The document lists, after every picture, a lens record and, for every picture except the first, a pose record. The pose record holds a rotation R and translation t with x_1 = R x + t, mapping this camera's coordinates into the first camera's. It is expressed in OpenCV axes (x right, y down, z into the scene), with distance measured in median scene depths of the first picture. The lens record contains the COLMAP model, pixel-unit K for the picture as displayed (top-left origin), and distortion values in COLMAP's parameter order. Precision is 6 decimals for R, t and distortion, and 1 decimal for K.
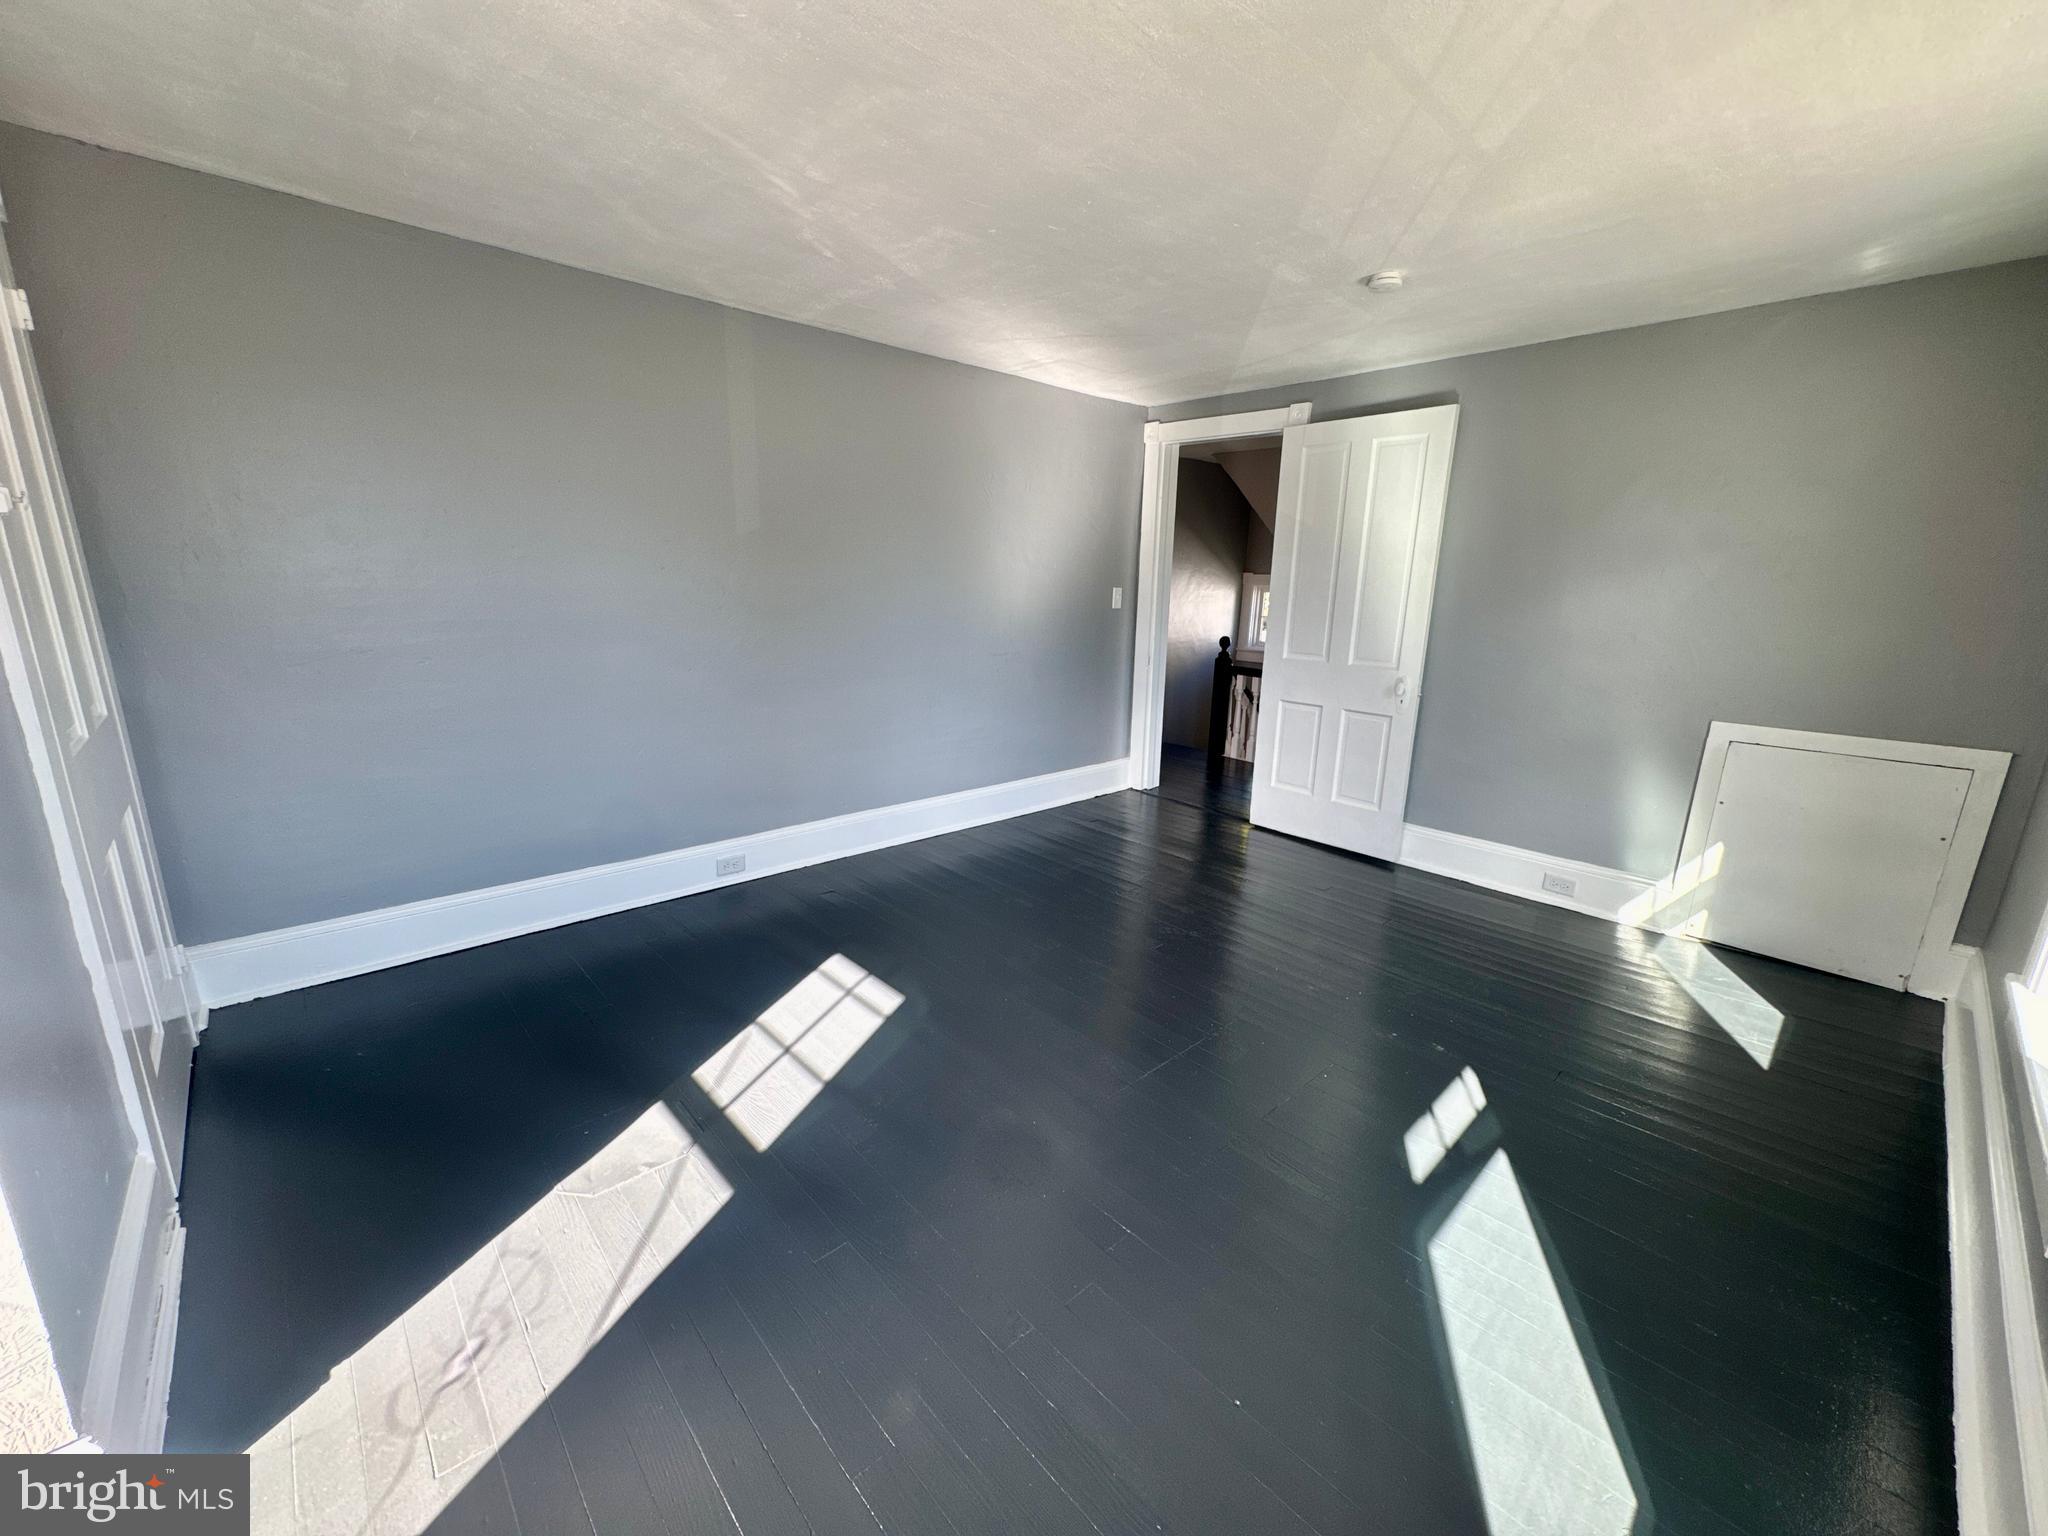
lens RADIAL K [[822.1, 0, 1022.6], [0, 822.1, 774.4], [0, 0, 1]] dist [-0.002881, -0.000005]
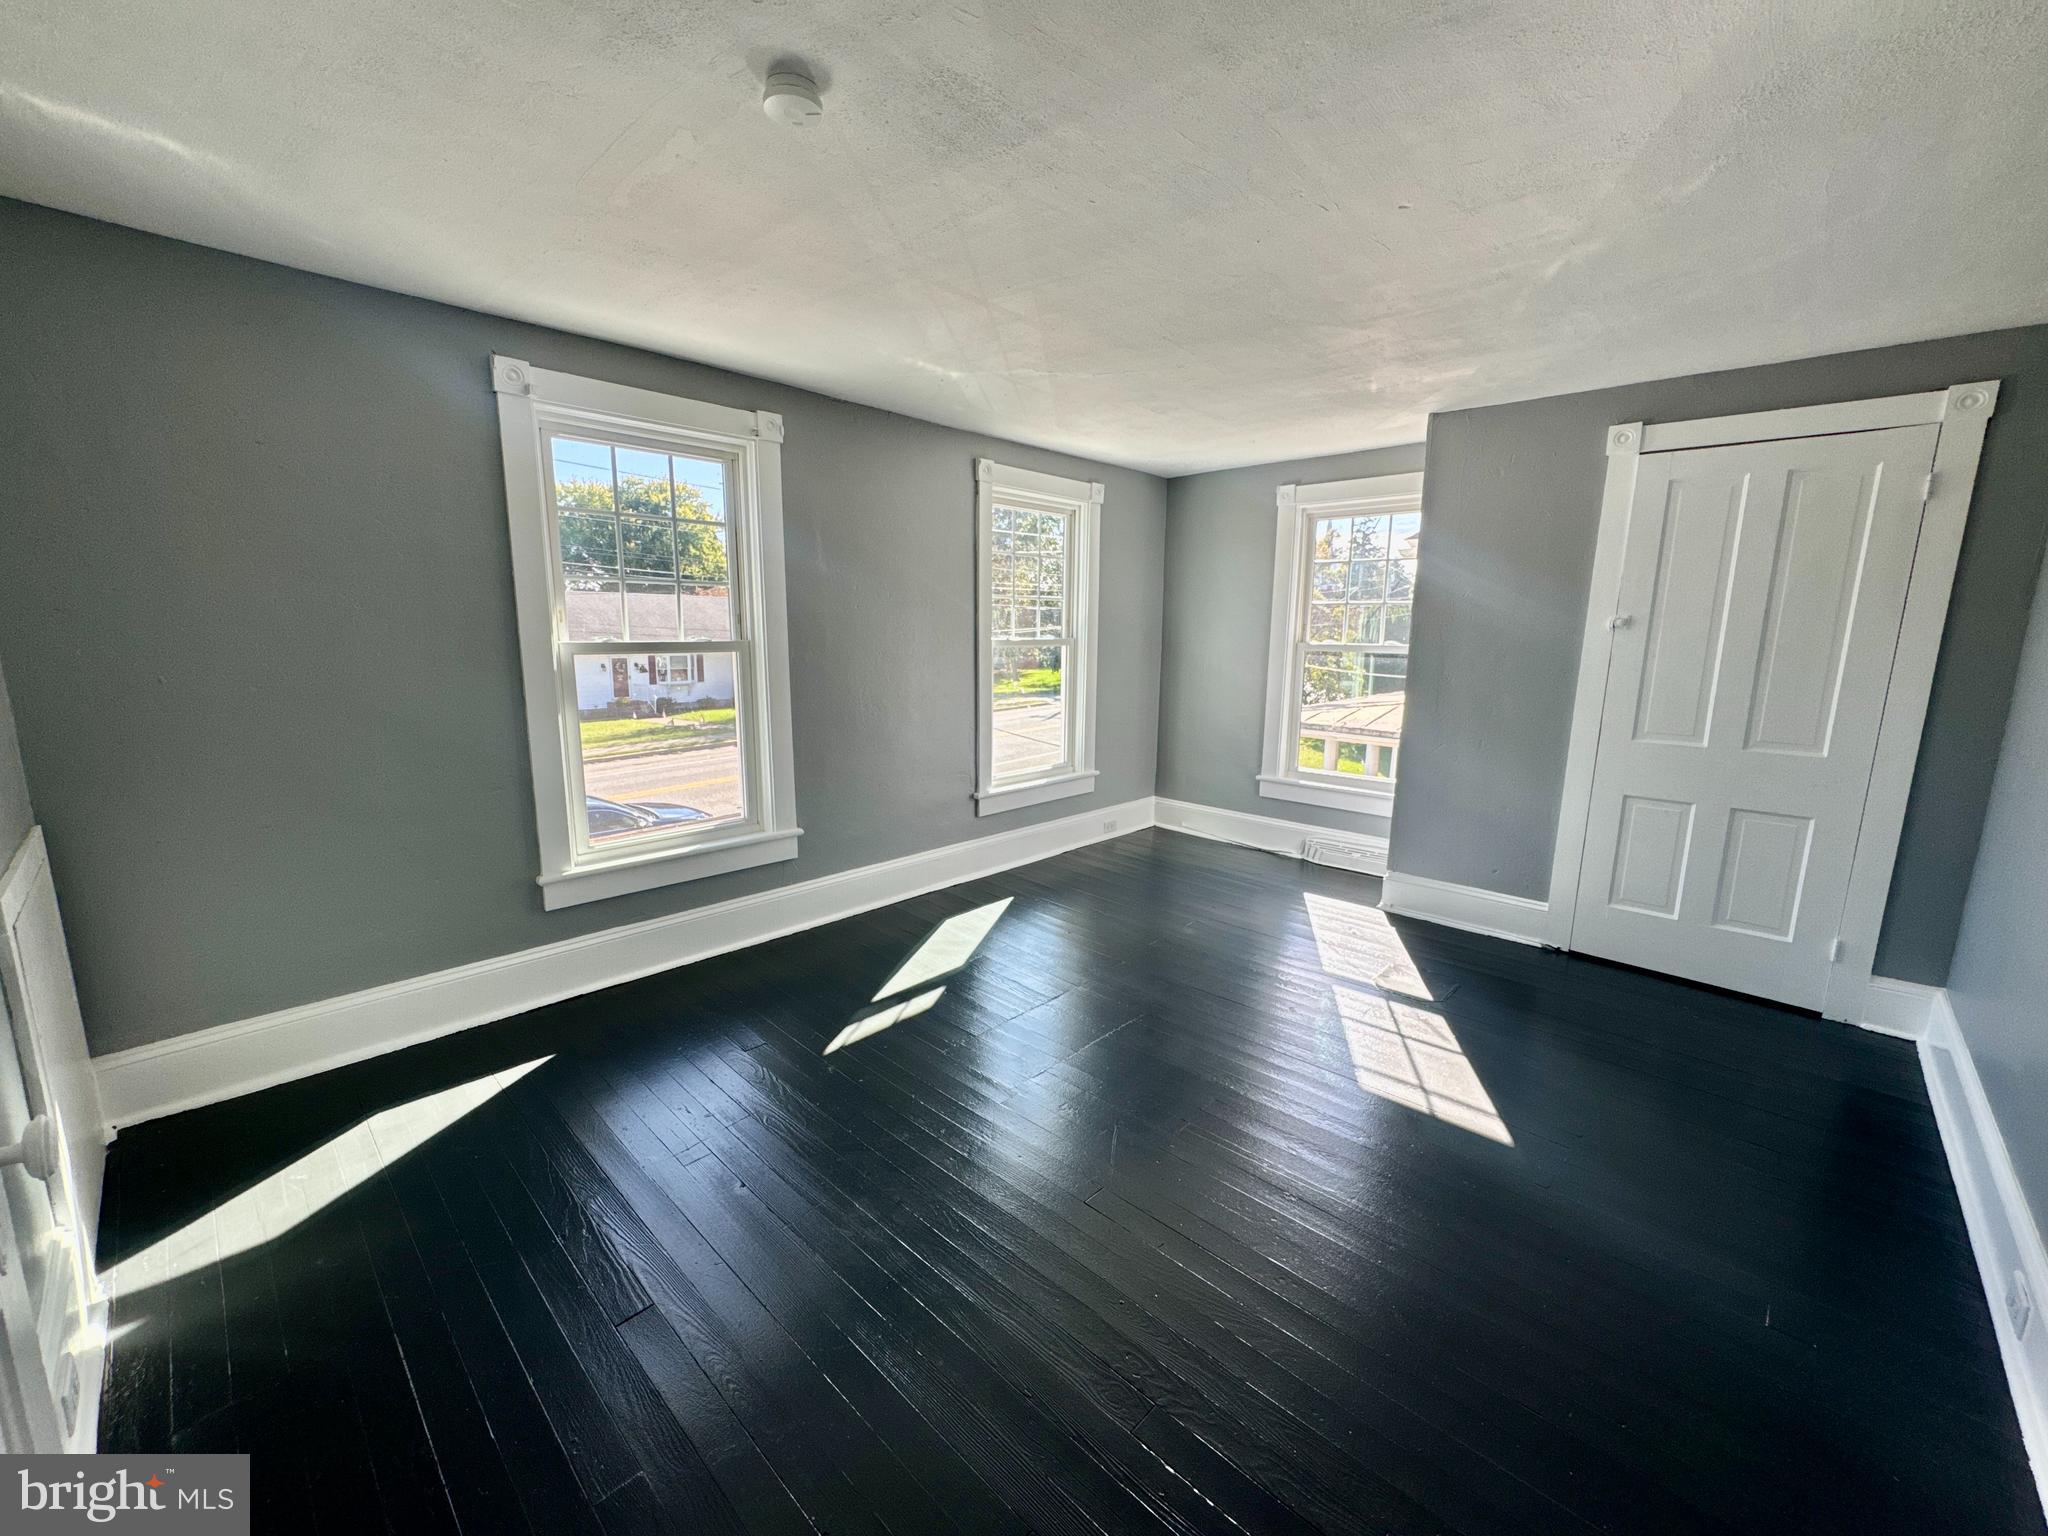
lens RADIAL K [[822.1, 0, 1010.4], [0, 822.1, 769.8], [0, 0, 1]] dist [-0.002881, -0.000005]
pose [[-0.998382, -0.028776, -0.049037, 0.401518], [-0.045963, 0.916151, 0.398189, -0.533856], [0.033467, 0.399799, -0.915992, 2.153303]]
